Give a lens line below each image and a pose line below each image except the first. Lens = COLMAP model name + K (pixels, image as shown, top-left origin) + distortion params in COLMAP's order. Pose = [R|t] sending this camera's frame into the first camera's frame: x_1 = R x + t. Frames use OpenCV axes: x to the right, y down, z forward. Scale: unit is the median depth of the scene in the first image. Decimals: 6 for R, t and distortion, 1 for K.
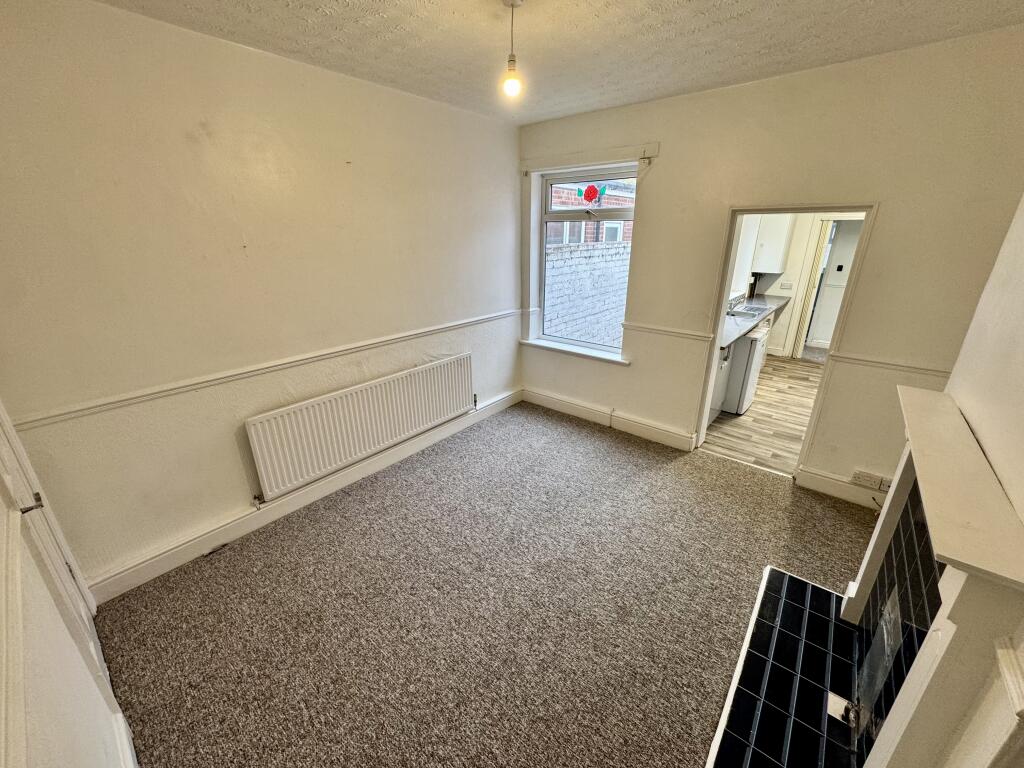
lens RADIAL K [[408.0, 0, 514.2], [0, 408.0, 383.3], [0, 0, 1]] dist [-0.001330, -0.000071]
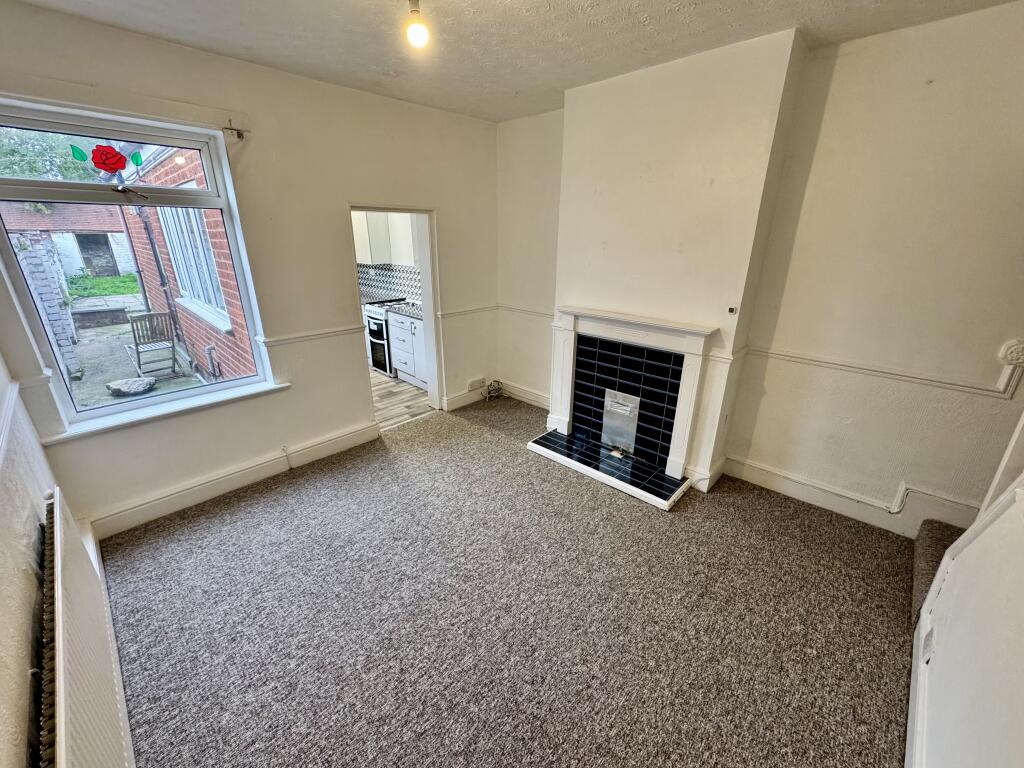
lens RADIAL K [[408.0, 0, 514.2], [0, 408.0, 383.3], [0, 0, 1]] dist [-0.001330, -0.000071]
pose [[0.068746, -0.342030, 0.937171, -0.450579], [0.338652, 0.891615, 0.300563, -0.143029], [-0.938397, 0.296712, 0.177124, 0.418927]]
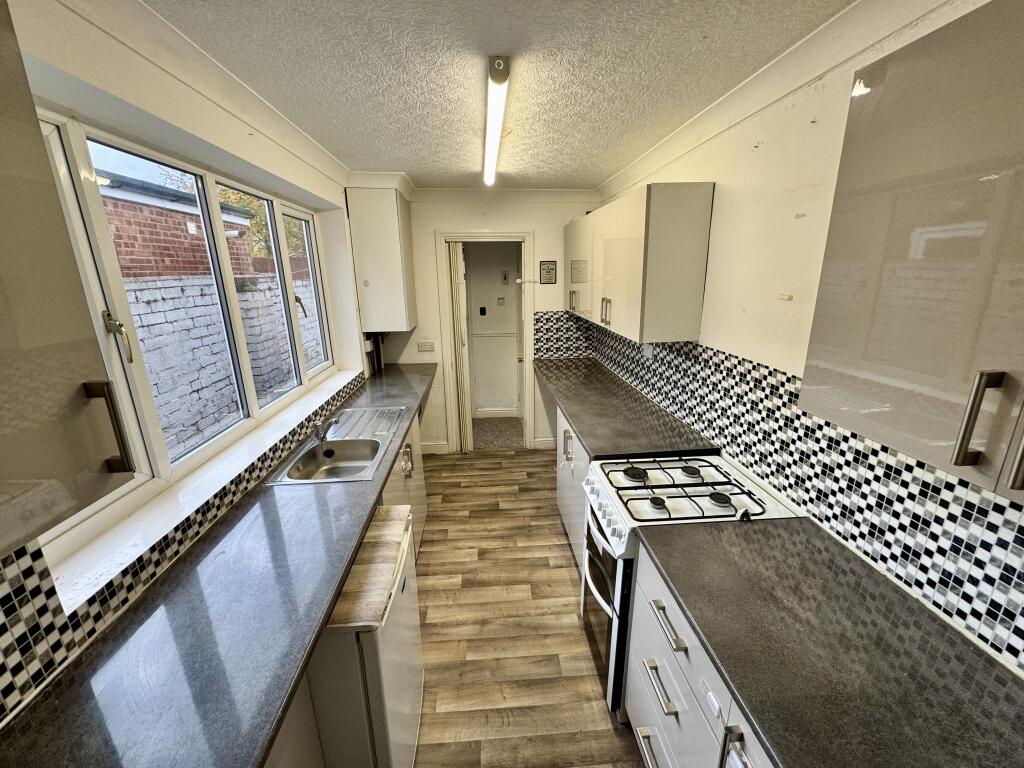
lens RADIAL K [[408.0, 0, 514.2], [0, 408.0, 383.3], [0, 0, 1]] dist [-0.001330, -0.000071]
pose [[0.708323, -0.191124, 0.679521, 0.536171], [0.253310, 0.967352, 0.008034, -0.250247], [-0.658872, 0.166439, 0.733612, 0.754837]]
